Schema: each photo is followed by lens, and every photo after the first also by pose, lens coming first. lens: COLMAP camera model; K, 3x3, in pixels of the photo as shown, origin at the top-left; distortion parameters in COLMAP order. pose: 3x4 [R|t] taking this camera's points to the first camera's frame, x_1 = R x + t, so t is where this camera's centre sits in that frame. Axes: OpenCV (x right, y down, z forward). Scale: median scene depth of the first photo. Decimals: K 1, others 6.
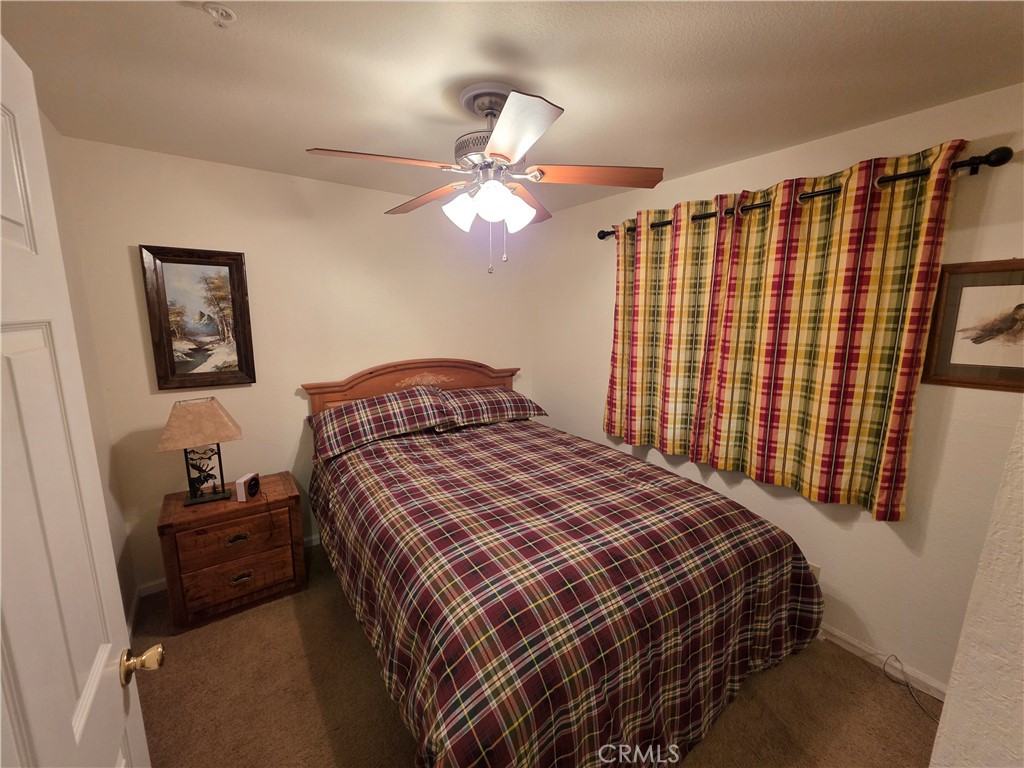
lens RADIAL K [[409.1, 0, 502.6], [0, 409.1, 386.2], [0, 0, 1]] dist [-0.010689, -0.000373]
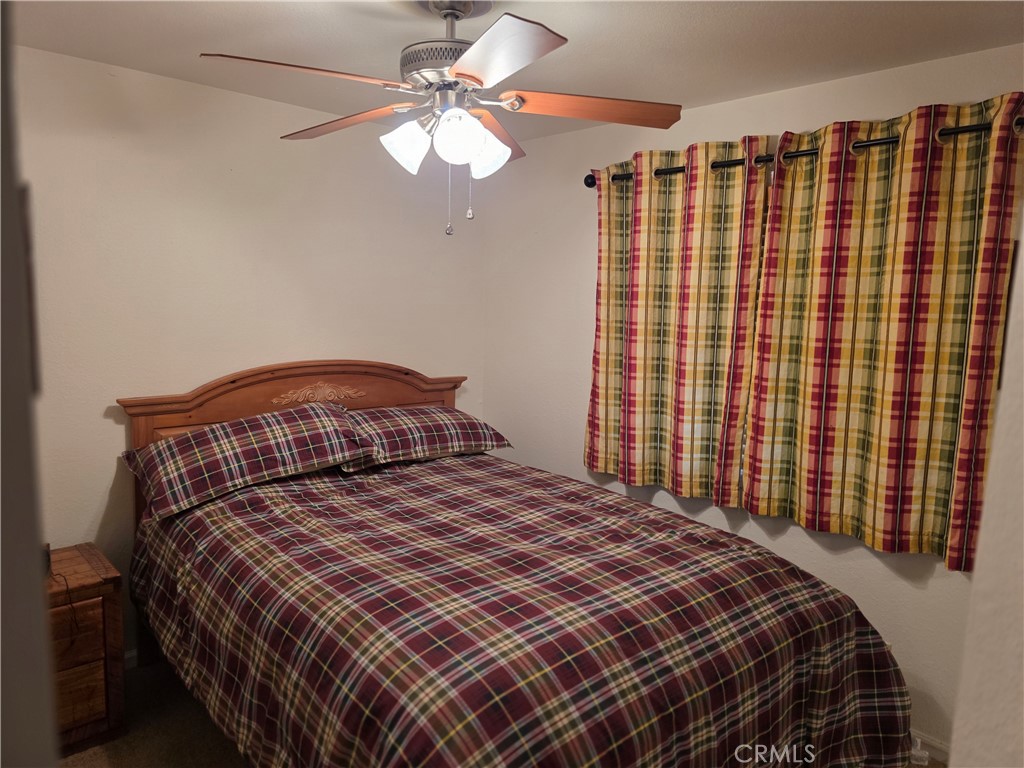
lens RADIAL K [[691.4, 0, 518.5], [0, 691.4, 384.6], [0, 0, 1]] dist [0.016328, -0.009817]
pose [[0.988293, 0.001858, 0.152555, -0.085573], [0.005393, 0.998875, -0.047104, 0.039292], [-0.152471, 0.047375, 0.987172, -0.178120]]
